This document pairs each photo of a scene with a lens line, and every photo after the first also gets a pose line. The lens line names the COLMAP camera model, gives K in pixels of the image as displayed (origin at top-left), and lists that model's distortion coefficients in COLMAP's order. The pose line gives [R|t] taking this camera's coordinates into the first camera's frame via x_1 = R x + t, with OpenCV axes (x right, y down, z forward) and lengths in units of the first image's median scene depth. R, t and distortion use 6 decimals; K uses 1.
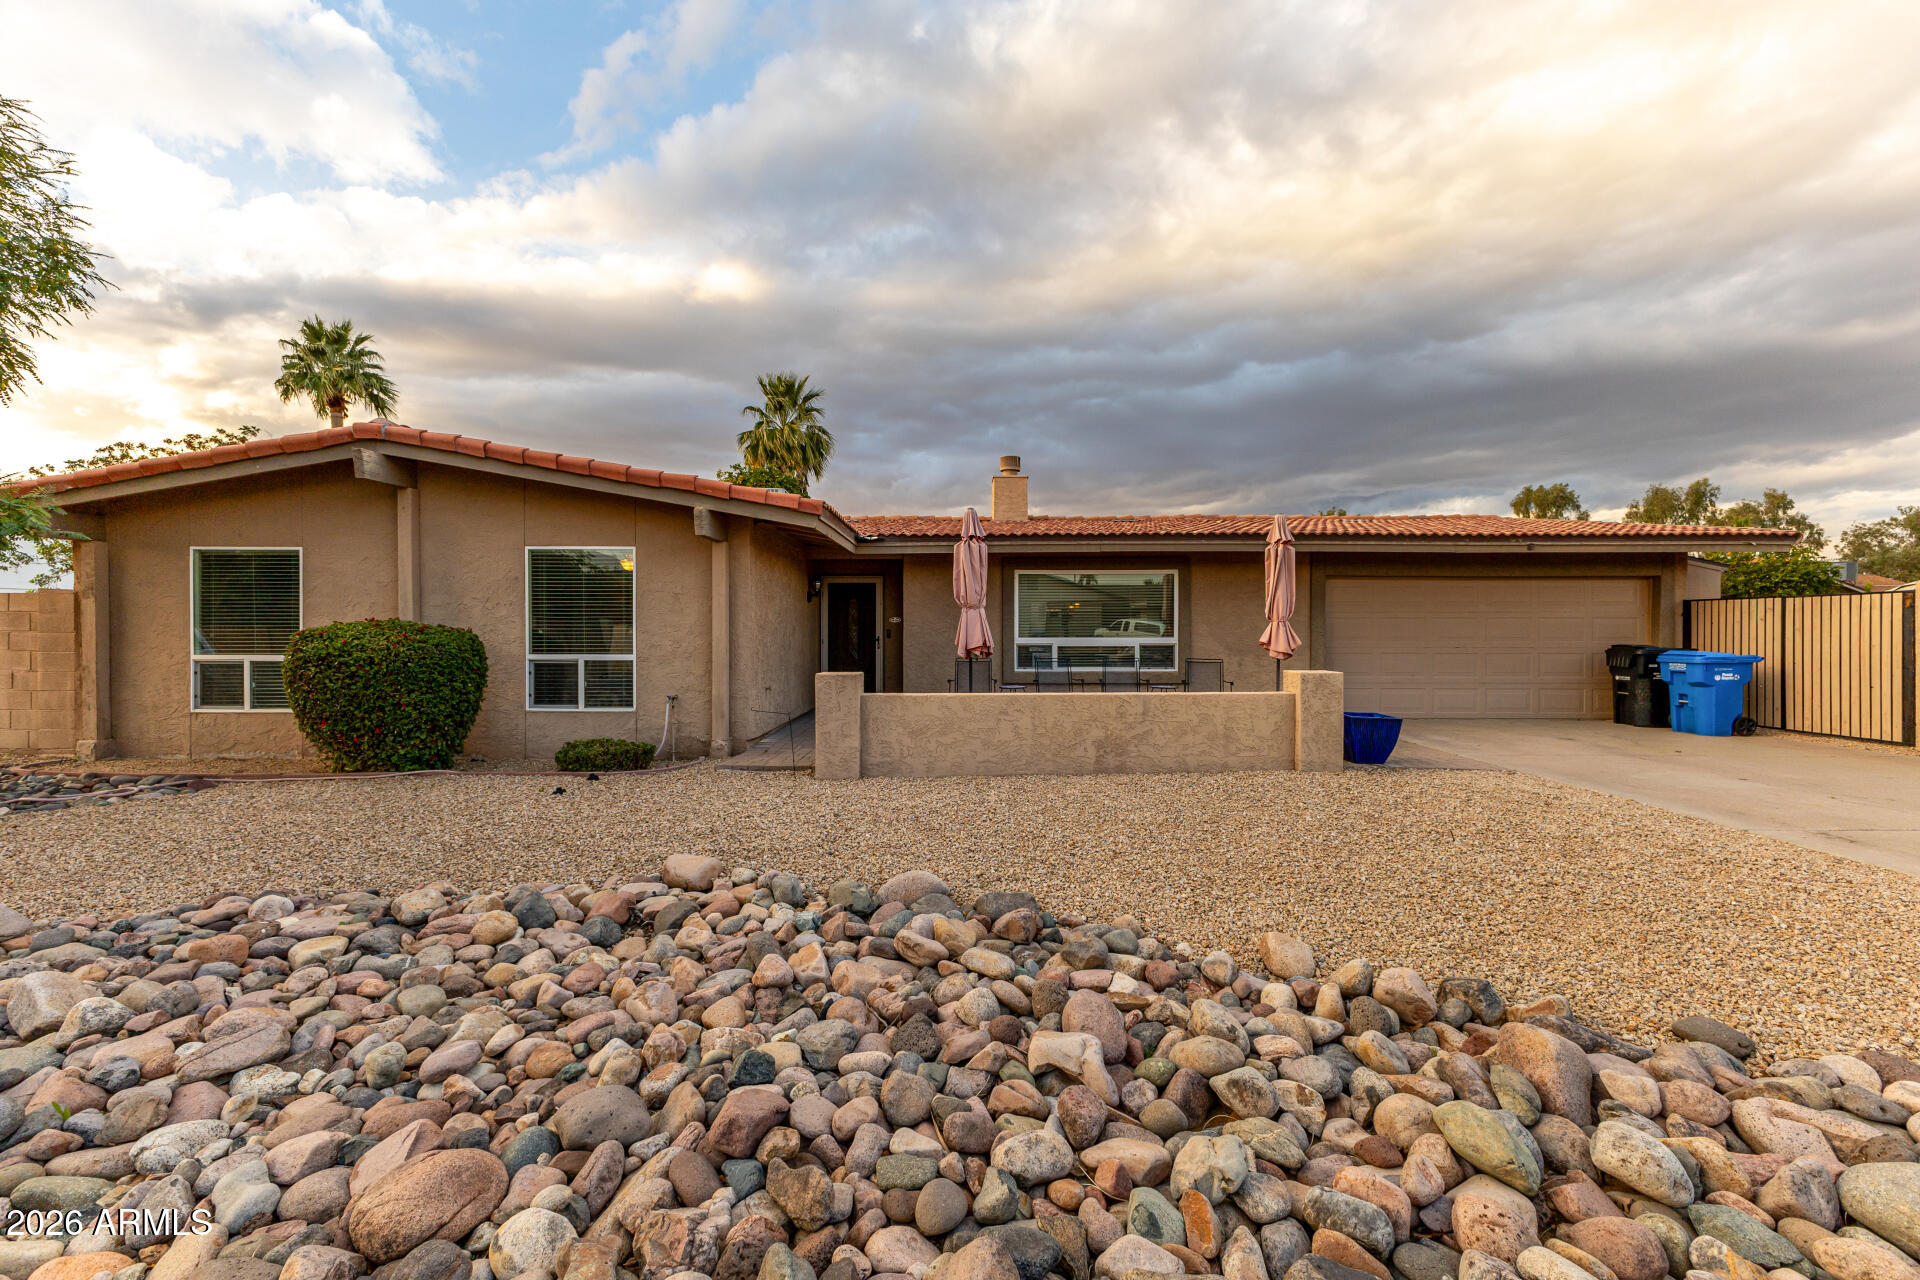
lens RADIAL K [[820.6, 0, 960.0], [0, 820.6, 640.0], [0, 0, 1]] dist [0.019529, -0.007600]
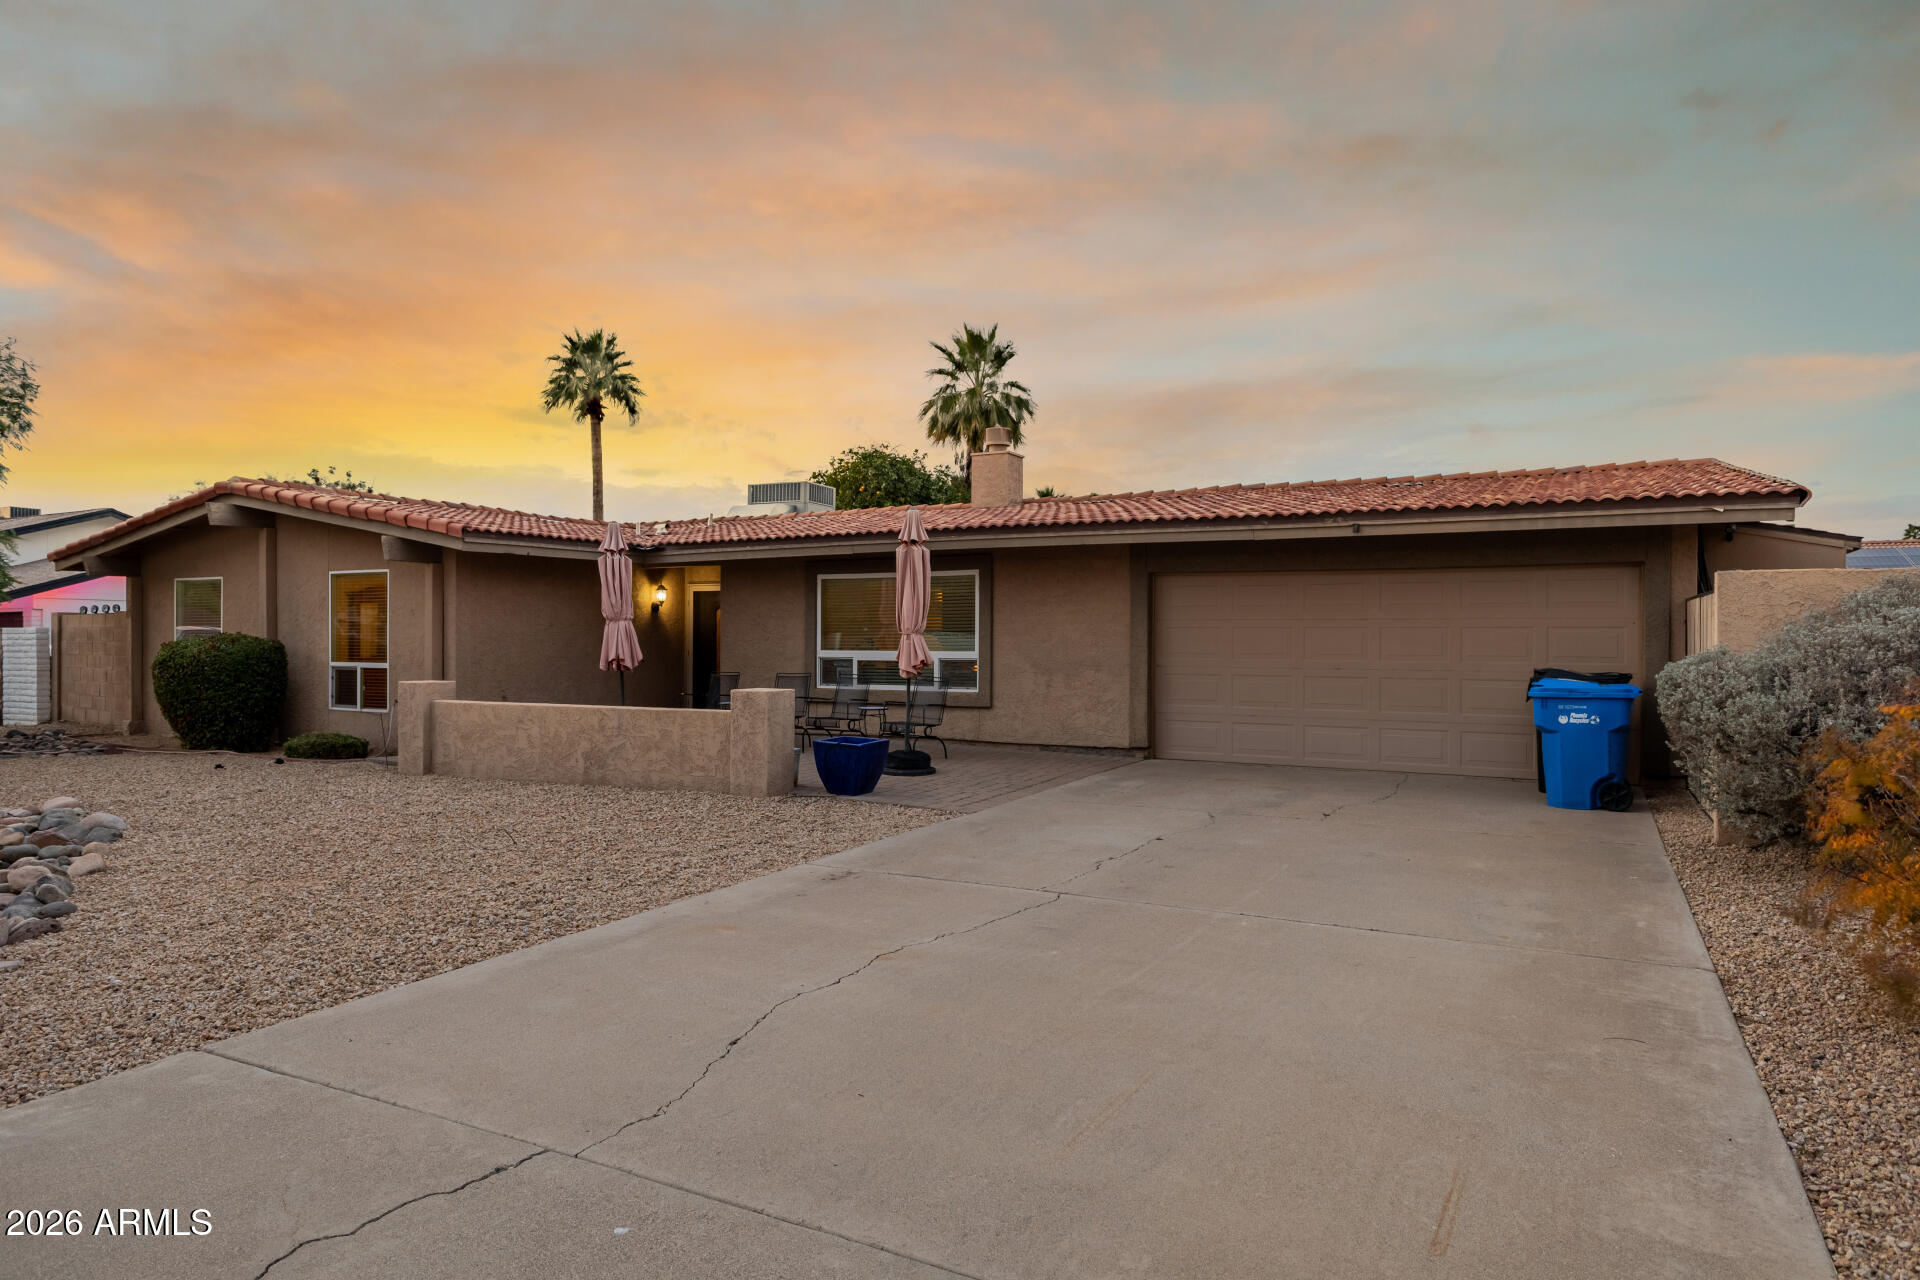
lens RADIAL K [[1144.3, 0, 960.0], [0, 1144.3, 640.0], [0, 0, 1]] dist [0.001091, -0.001750]
pose [[0.882878, 0.003049, -0.469592, 1.195575], [-0.006919, 0.999955, -0.006516, -0.010836], [0.469551, 0.009002, 0.882859, -0.038504]]
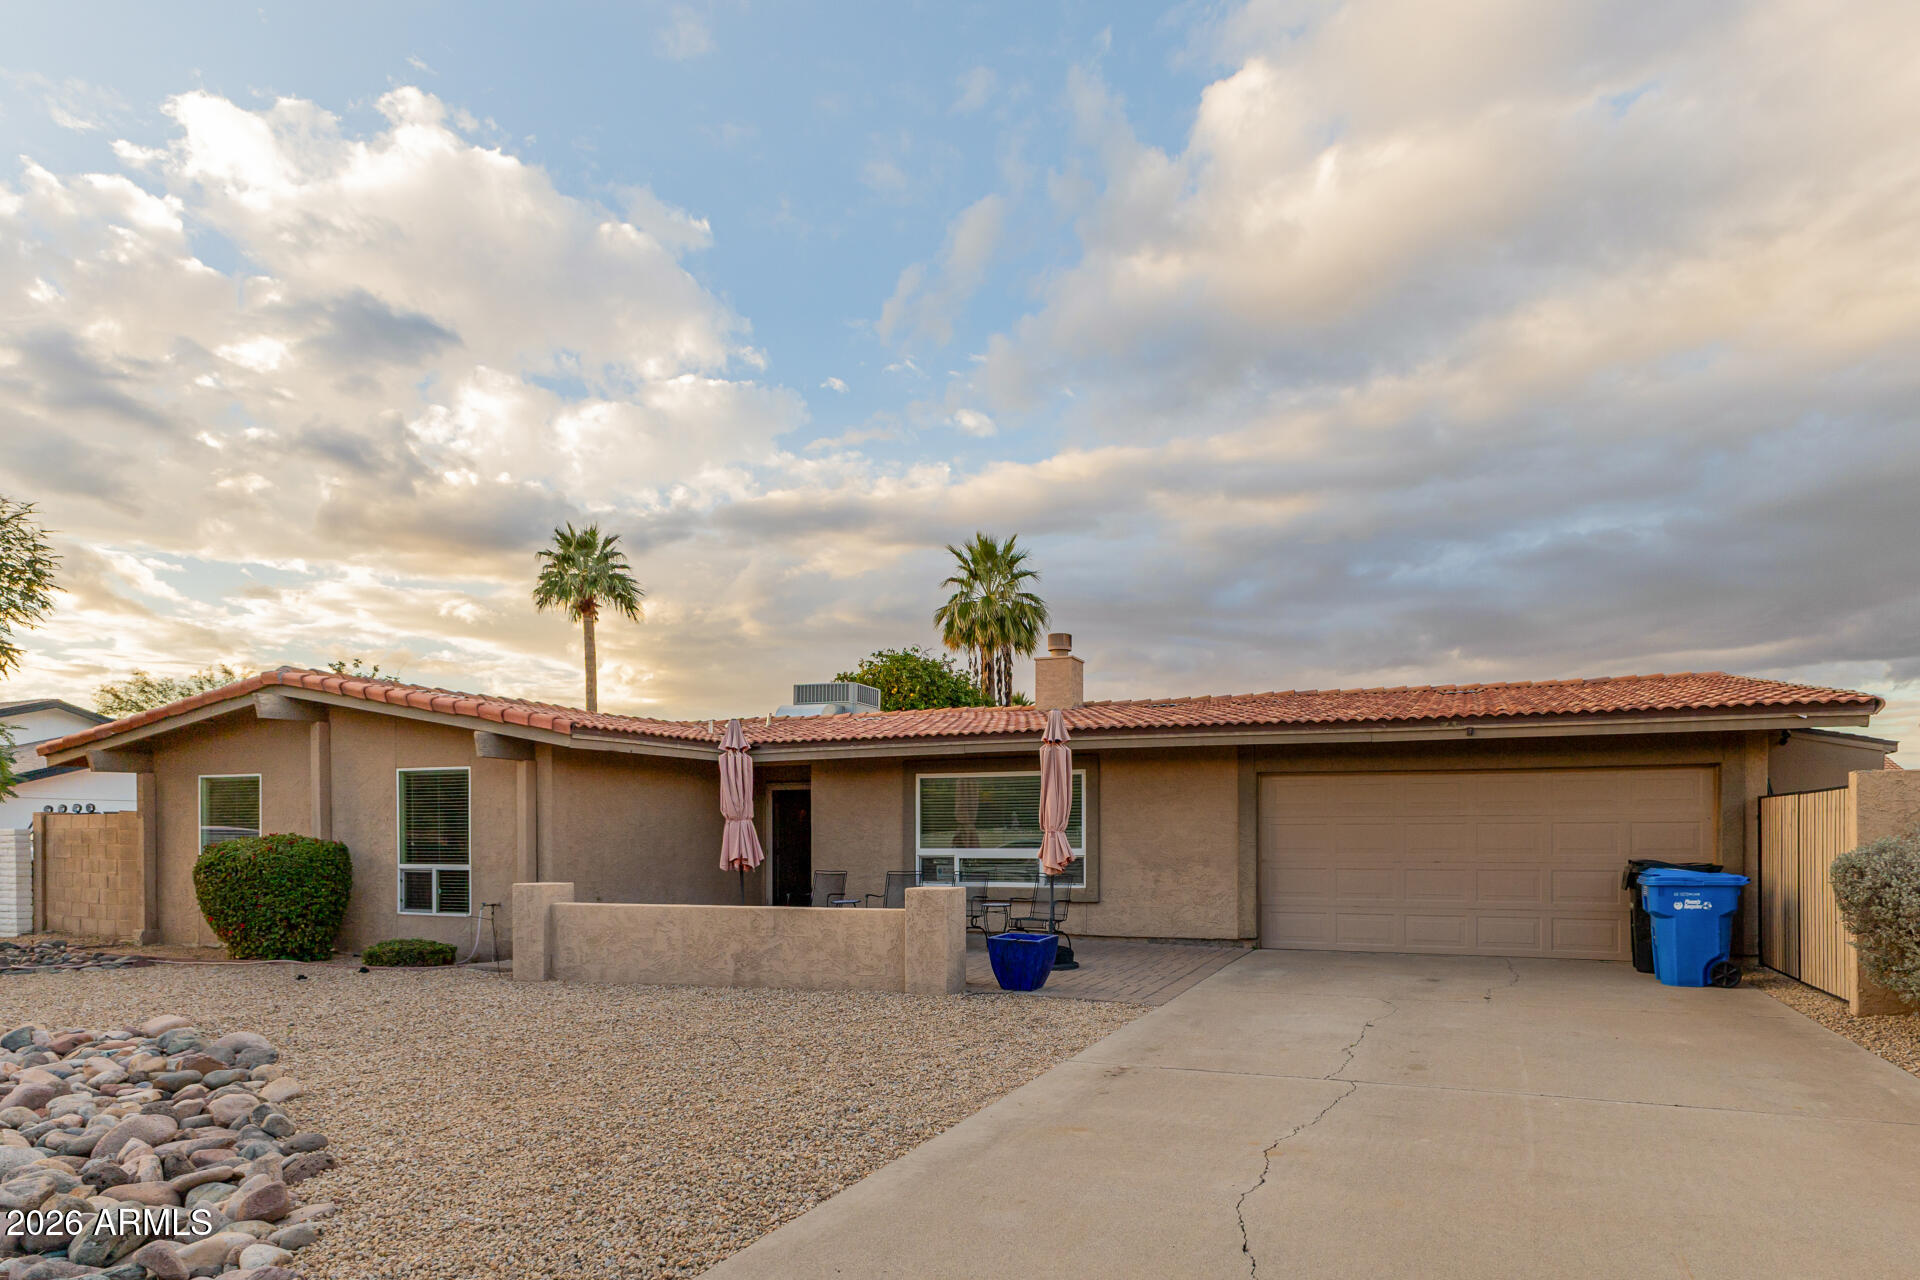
lens RADIAL K [[1082.6, 0, 1069.5], [0, 1082.6, 847.1], [0, 0, 1]] dist [0.008992, 0.003240]
pose [[0.940422, 0.000841, -0.340008, 0.958125], [-0.000445, 0.999999, 0.001243, -0.009113], [0.340009, -0.001018, 0.940422, -0.100466]]
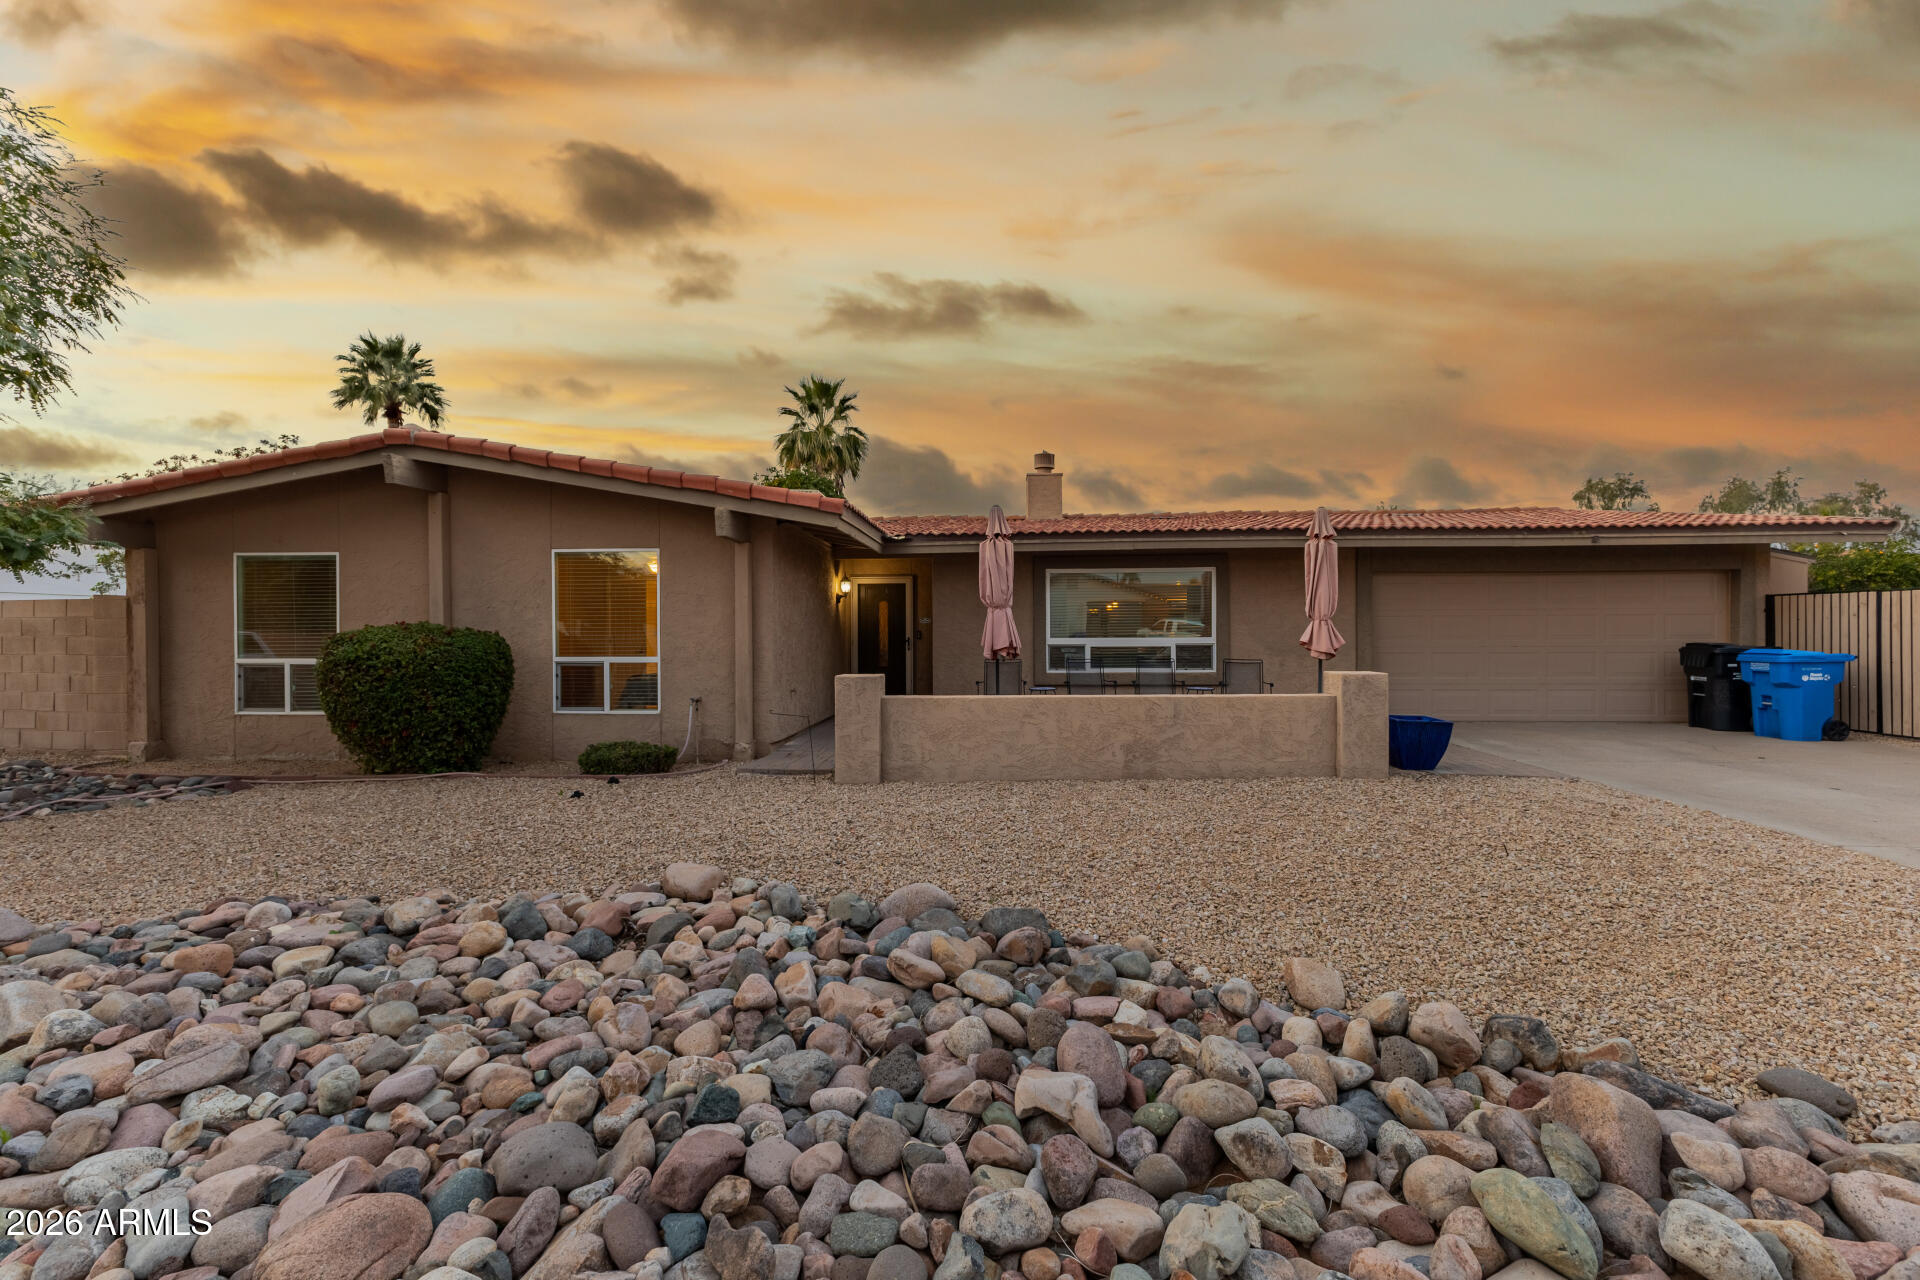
lens RADIAL K [[820.6, 0, 960.0], [0, 820.6, 640.0], [0, 0, 1]] dist [0.019529, -0.007600]
pose [[0.998599, -0.004313, -0.052730, 0.023623], [0.004238, 0.999990, -0.001520, 0.000434], [0.052736, 0.001294, 0.998608, 0.028608]]
